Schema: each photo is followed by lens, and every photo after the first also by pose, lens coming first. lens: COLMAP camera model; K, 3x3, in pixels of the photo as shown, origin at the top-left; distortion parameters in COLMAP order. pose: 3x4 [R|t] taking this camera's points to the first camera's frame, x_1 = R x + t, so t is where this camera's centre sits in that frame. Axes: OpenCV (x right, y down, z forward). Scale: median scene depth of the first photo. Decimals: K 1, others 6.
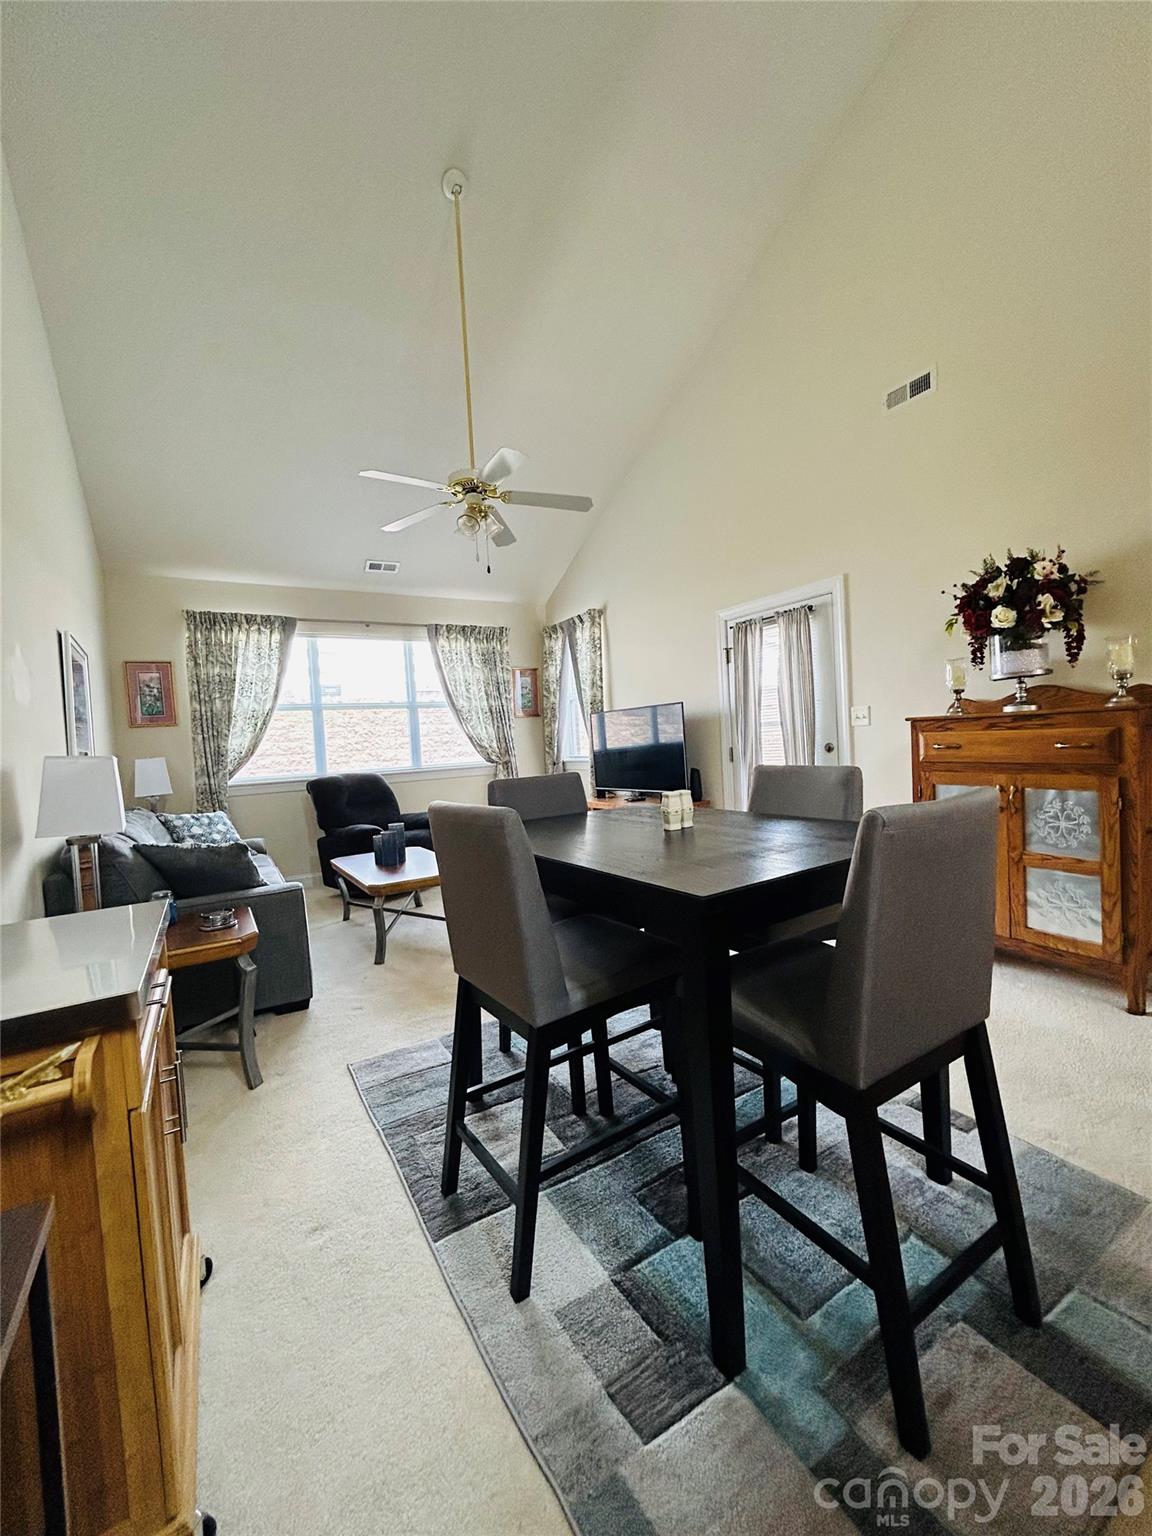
lens RADIAL K [[623.3, 0, 574.5], [0, 623.3, 763.2], [0, 0, 1]] dist [-0.000377, -0.000059]
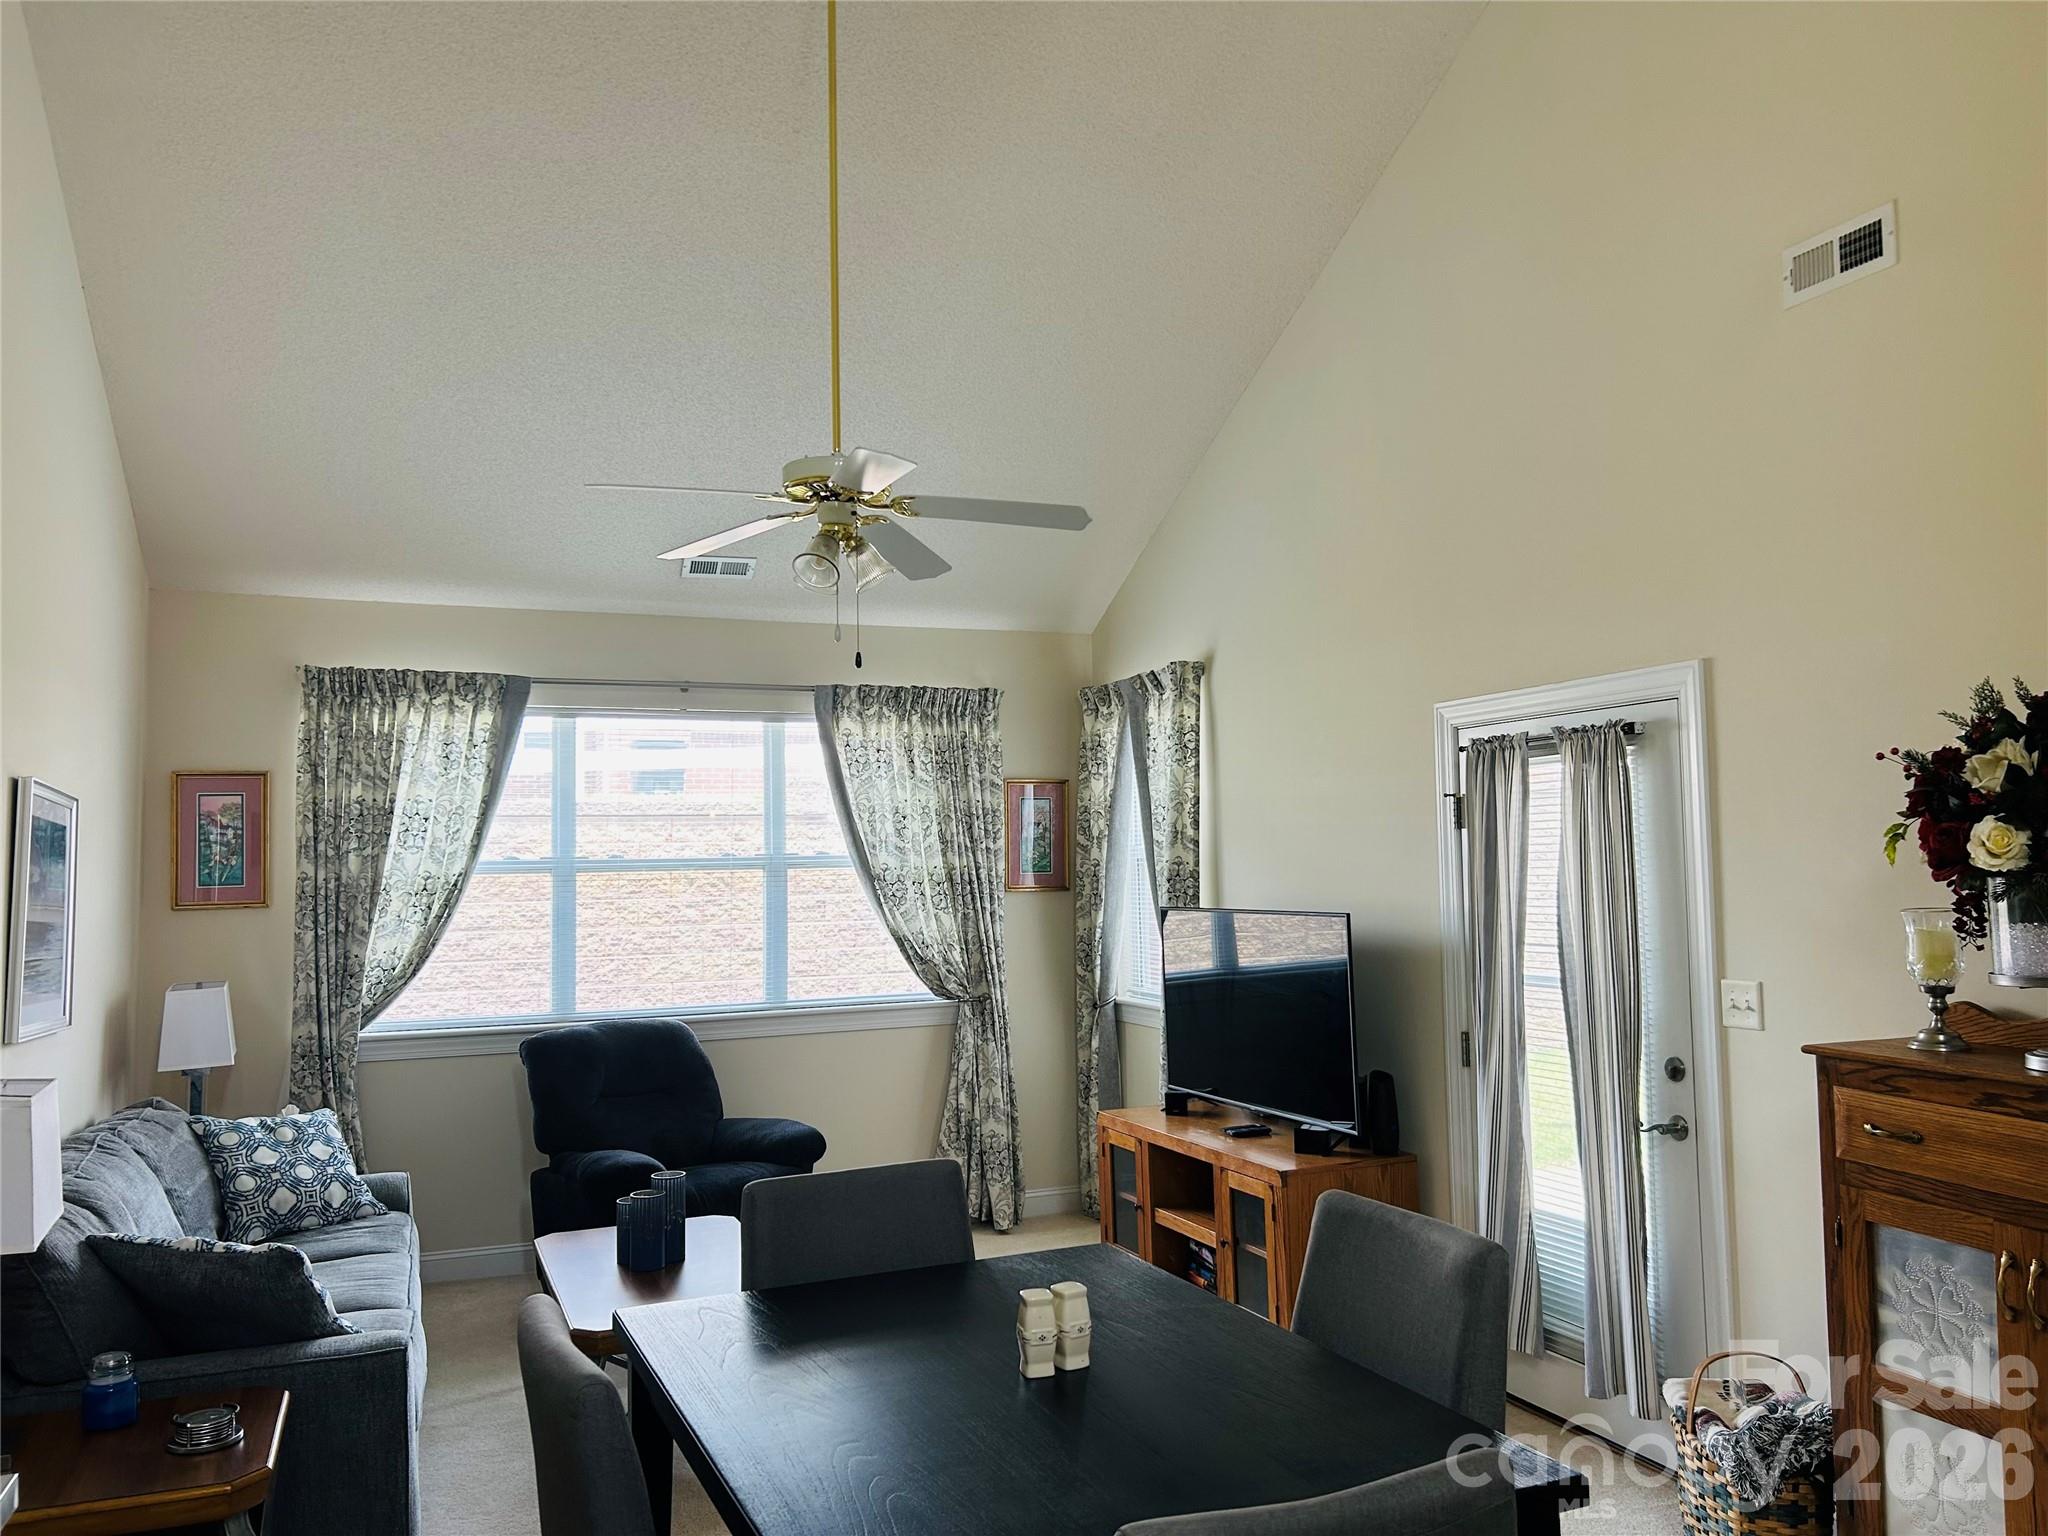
lens RADIAL K [[1531.5, 0, 1017.8], [0, 1531.5, 772.1], [0, 0, 1]] dist [0.072403, -0.052837]
pose [[0.985676, 0.028479, -0.166229, 0.110657], [-0.043567, 0.995182, -0.087835, -0.082994], [0.162927, 0.093819, 0.982167, -0.066320]]
